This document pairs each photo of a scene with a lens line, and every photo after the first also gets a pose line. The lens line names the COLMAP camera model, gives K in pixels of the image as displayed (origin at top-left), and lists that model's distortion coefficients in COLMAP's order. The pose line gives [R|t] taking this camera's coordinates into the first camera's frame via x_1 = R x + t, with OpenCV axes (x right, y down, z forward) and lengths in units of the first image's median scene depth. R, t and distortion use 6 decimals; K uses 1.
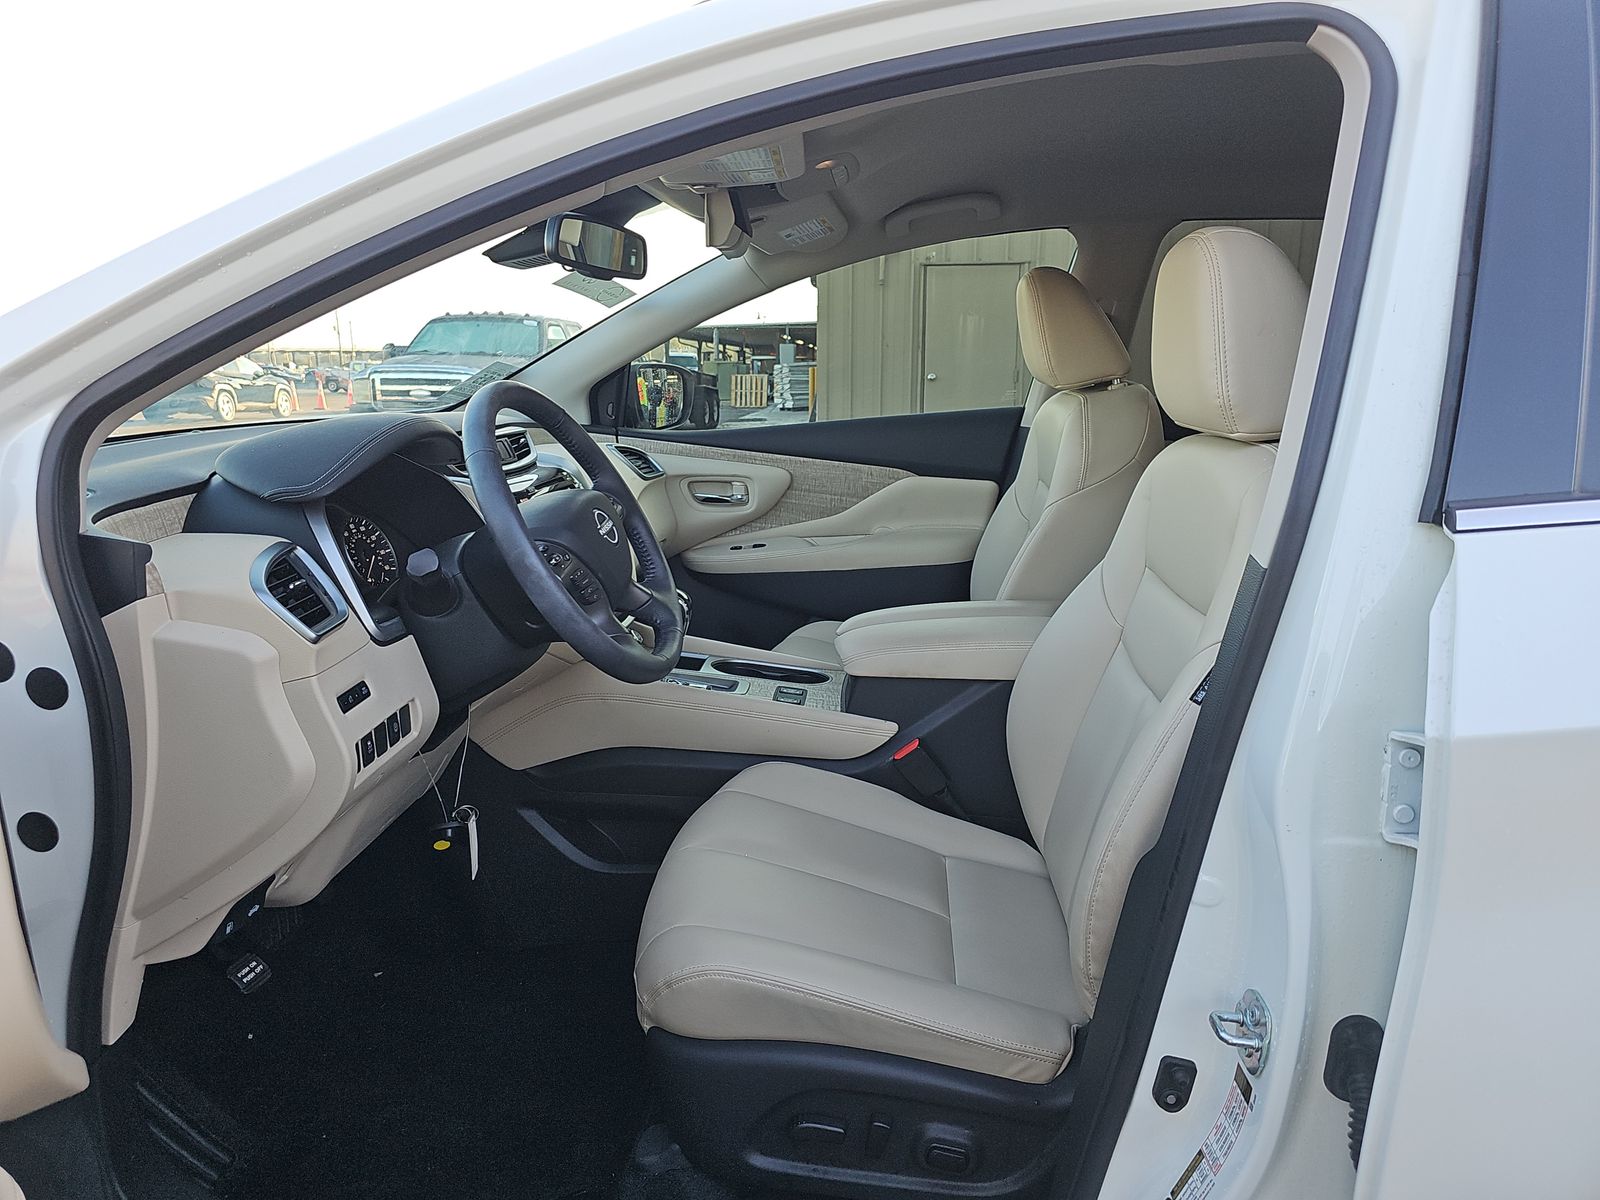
lens RADIAL K [[1098.6, 0, 800.0], [0, 1098.6, 600.0], [0, 0, 1]] dist [0.180074, -0.000282]
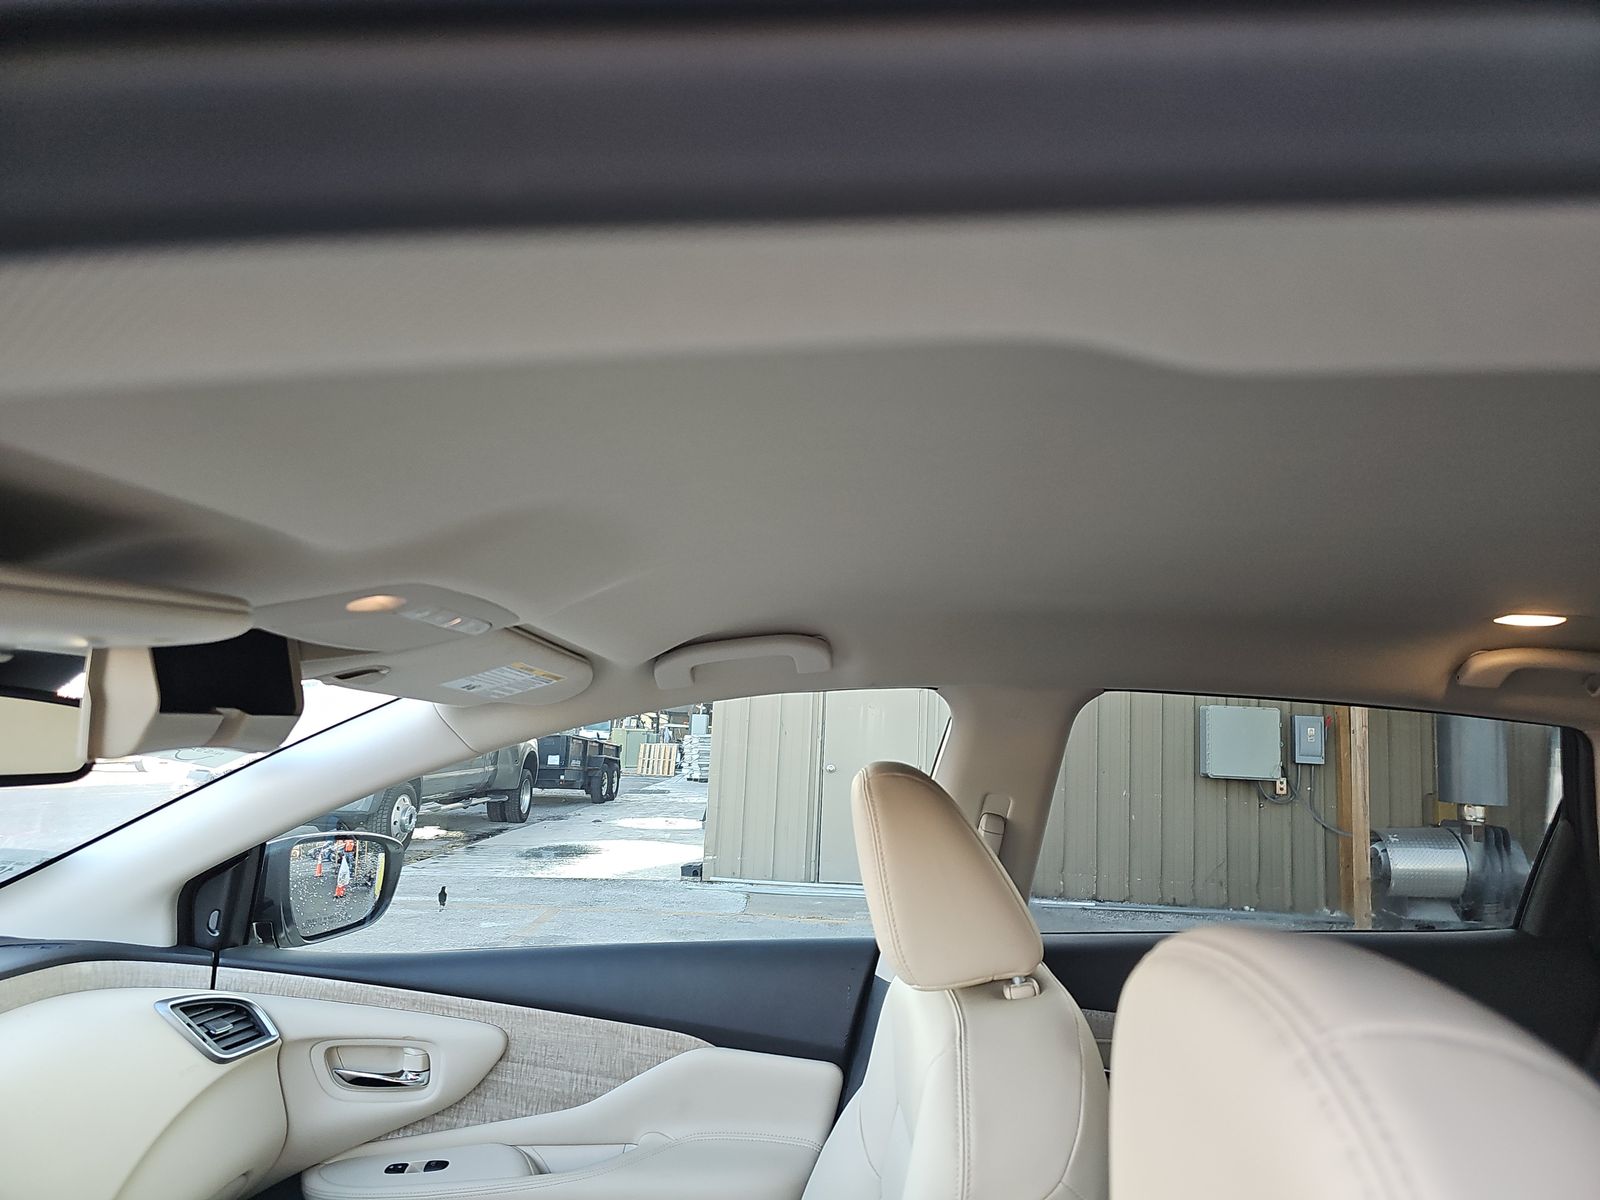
lens RADIAL K [[1073.0, 0, 800.0], [0, 1073.0, 600.0], [0, 0, 1]] dist [0.026821, 0.000011]
pose [[0.996538, 0.053809, 0.063370, 0.101957], [-0.030549, 0.945961, -0.322839, -0.153367], [-0.077317, 0.319785, 0.944330, 0.348813]]
